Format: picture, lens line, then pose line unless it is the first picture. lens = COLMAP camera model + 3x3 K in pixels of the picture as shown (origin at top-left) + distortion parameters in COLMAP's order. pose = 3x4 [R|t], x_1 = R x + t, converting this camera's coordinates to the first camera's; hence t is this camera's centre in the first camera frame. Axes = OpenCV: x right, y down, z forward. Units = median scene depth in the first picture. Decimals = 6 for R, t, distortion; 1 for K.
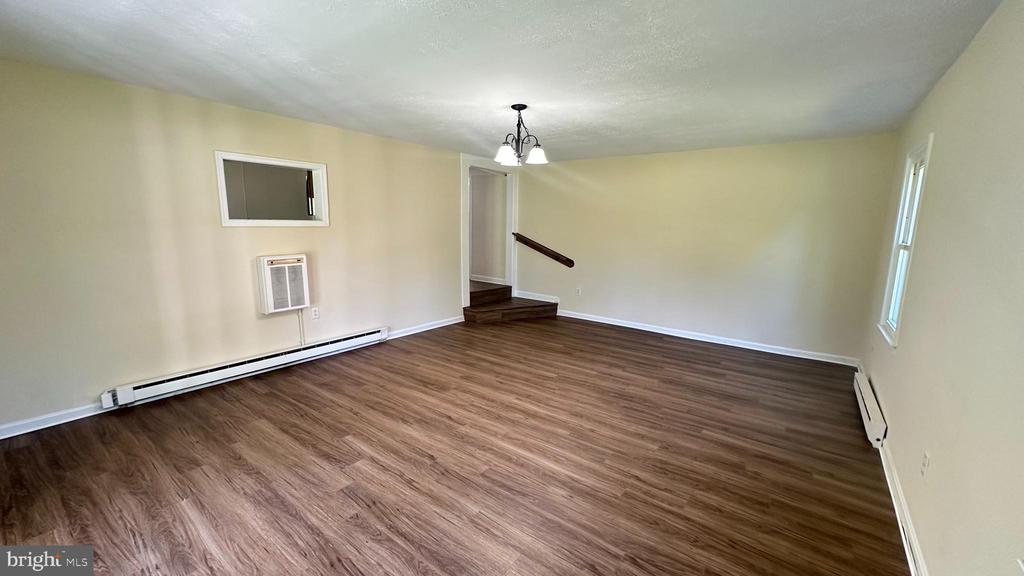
lens RADIAL K [[410.4, 0, 506.1], [0, 410.4, 290.3], [0, 0, 1]] dist [-0.002585, 0.000880]
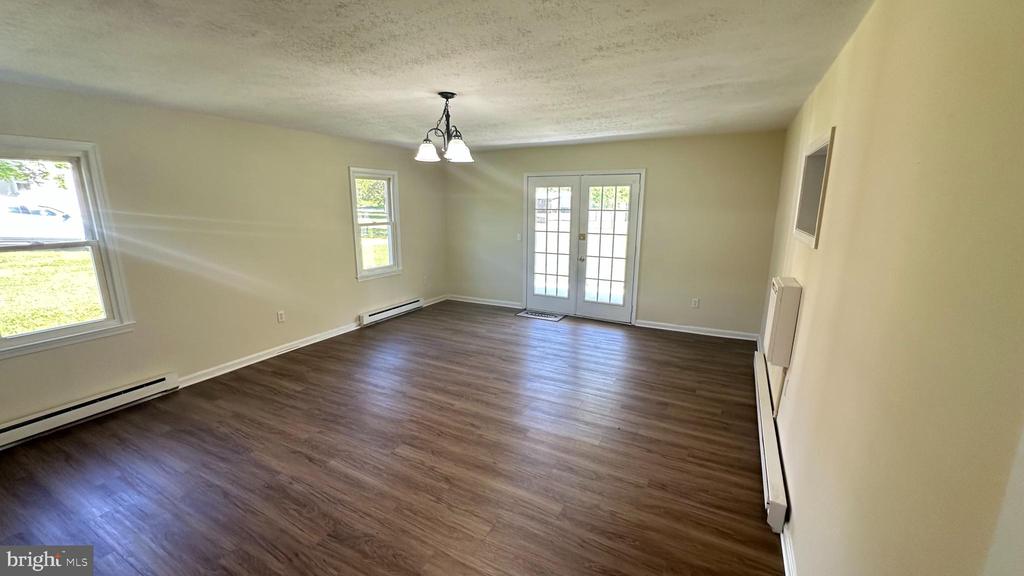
lens RADIAL K [[410.4, 0, 506.4], [0, 410.4, 285.6], [0, 0, 1]] dist [-0.002585, 0.000880]
pose [[-0.988021, 0.013974, -0.153688, 0.041631], [-0.042283, 0.933267, 0.356686, -0.313051], [0.148416, 0.358911, -0.921496, 1.597195]]
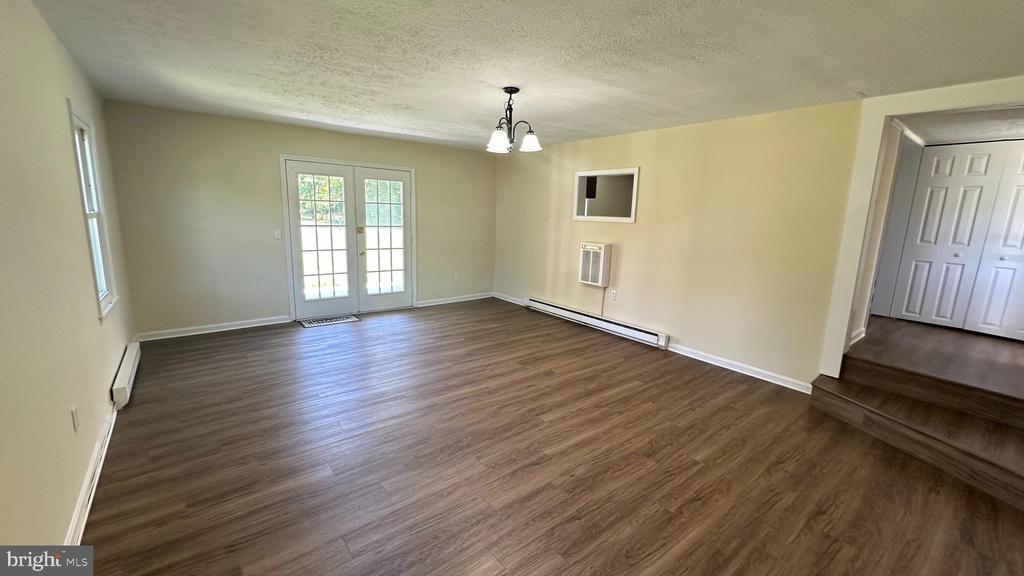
lens RADIAL K [[410.4, 0, 514.6], [0, 410.4, 287.9], [0, 0, 1]] dist [-0.002585, 0.000880]
pose [[-0.238811, 0.151255, -0.959214, 0.822357], [-0.198219, 0.959403, 0.200635, -0.161547], [0.950620, 0.238049, -0.199134, 1.057943]]
